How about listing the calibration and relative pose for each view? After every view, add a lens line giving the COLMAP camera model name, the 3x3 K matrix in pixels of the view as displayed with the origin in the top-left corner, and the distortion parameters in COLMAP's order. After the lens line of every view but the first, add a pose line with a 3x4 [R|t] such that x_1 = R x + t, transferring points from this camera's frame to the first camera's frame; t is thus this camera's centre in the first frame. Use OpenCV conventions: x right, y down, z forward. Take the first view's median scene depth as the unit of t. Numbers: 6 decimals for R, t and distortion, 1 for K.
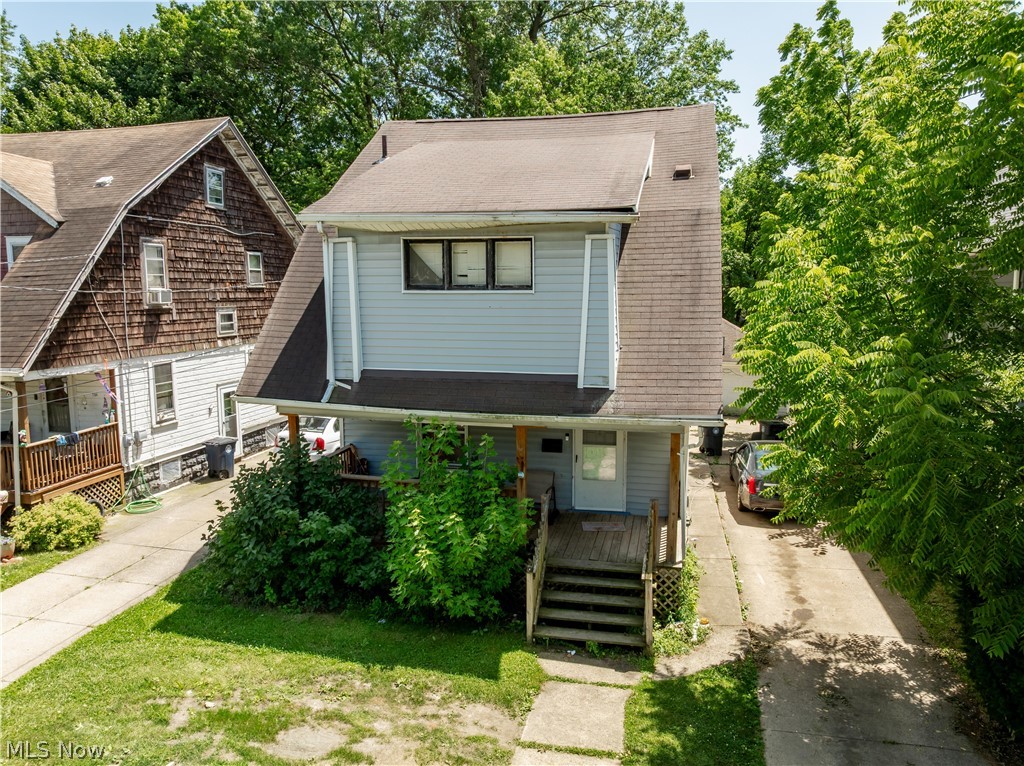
lens RADIAL K [[723.8, 0, 514.1], [0, 723.8, 380.8], [0, 0, 1]] dist [-0.053213, 0.001451]
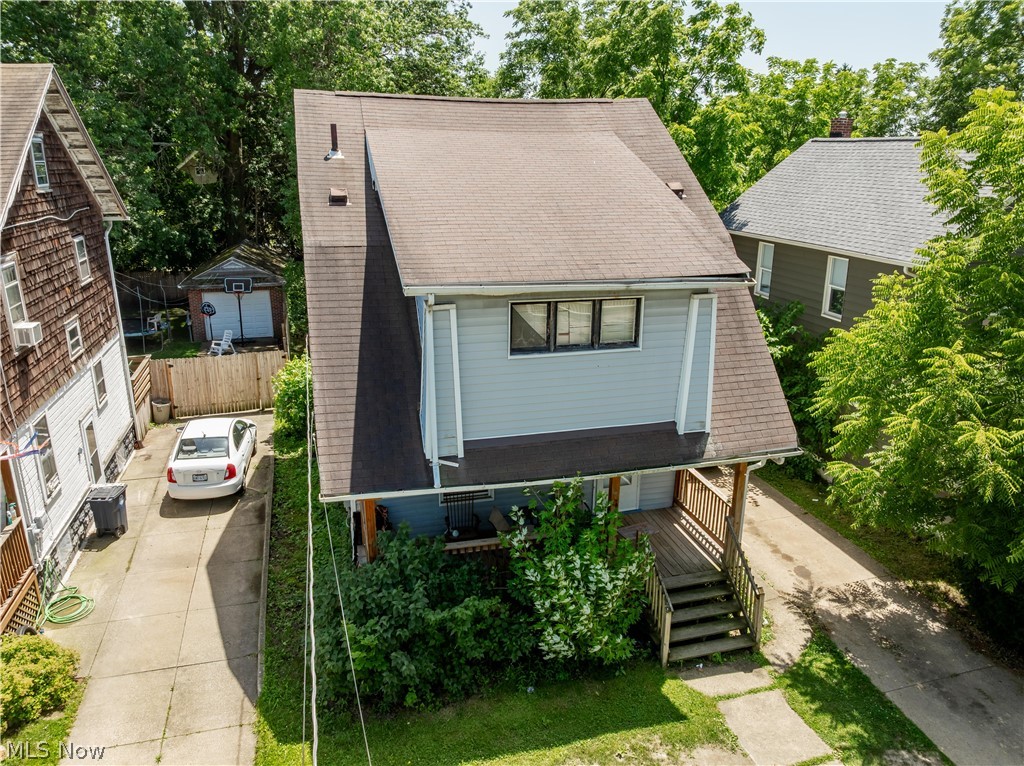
lens RADIAL K [[726.2, 0, 510.1], [0, 726.2, 380.2], [0, 0, 1]] dist [-0.042410, -0.000014]
pose [[0.885612, -0.131867, 0.445311, -0.584340], [0.052946, 0.981259, 0.185278, -0.273426], [-0.461397, -0.140507, 0.875997, 0.177988]]
